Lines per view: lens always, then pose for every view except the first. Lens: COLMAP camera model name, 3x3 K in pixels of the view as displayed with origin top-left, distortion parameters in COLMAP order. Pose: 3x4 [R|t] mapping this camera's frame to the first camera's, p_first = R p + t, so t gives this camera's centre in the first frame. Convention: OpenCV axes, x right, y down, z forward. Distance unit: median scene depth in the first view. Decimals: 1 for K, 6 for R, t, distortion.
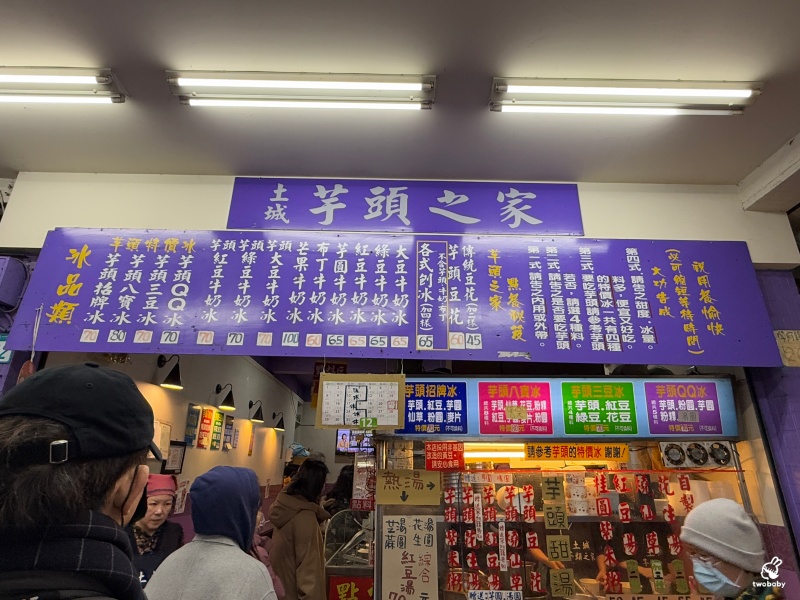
lens RADIAL K [[458.2, 0, 398.9], [0, 458.2, 294.1], [0, 0, 1]] dist [-0.001347, -0.000909]
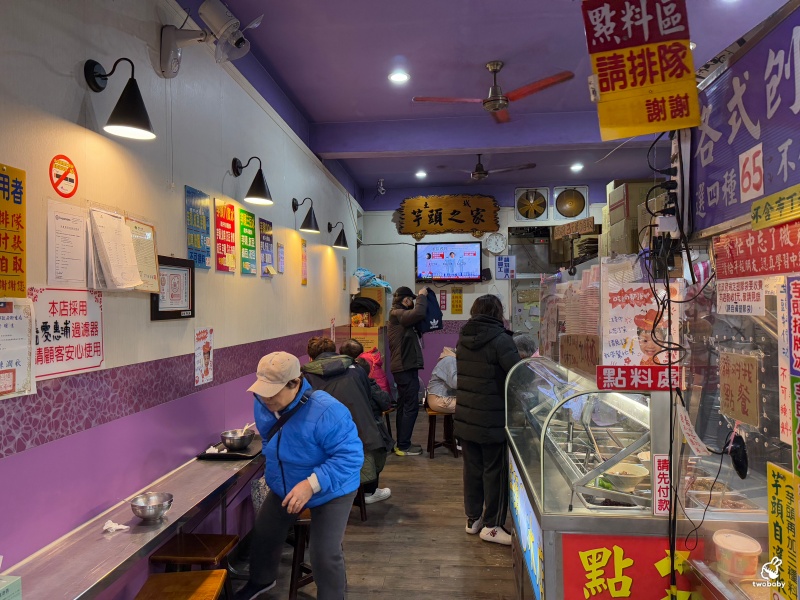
lens RADIAL K [[562.9, 0, 399.1], [0, 562.9, 305.0], [0, 0, 1]] dist [-0.002196, -0.003340]
pose [[0.994096, -0.031548, -0.103818, -0.288846], [0.066995, 0.931100, 0.358560, 0.269750], [0.085353, -0.363398, 0.927716, 0.704084]]
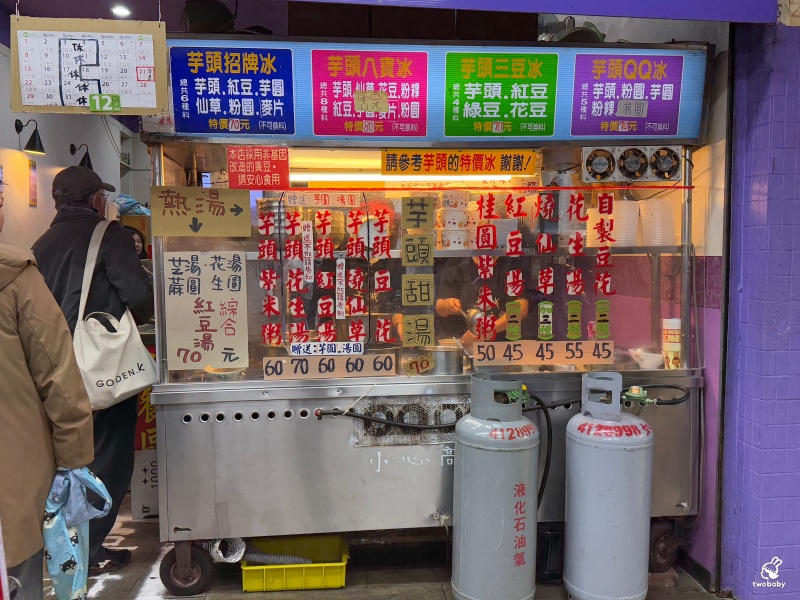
lens RADIAL K [[695.3, 0, 400.6], [0, 695.3, 302.5], [0, 0, 1]] dist [0.091964, -0.130222]
pose [[0.994106, -0.021354, 0.106288, 0.190744], [-0.026184, 0.904092, 0.426535, 0.097679], [-0.105202, -0.426804, 0.898204, 0.006080]]
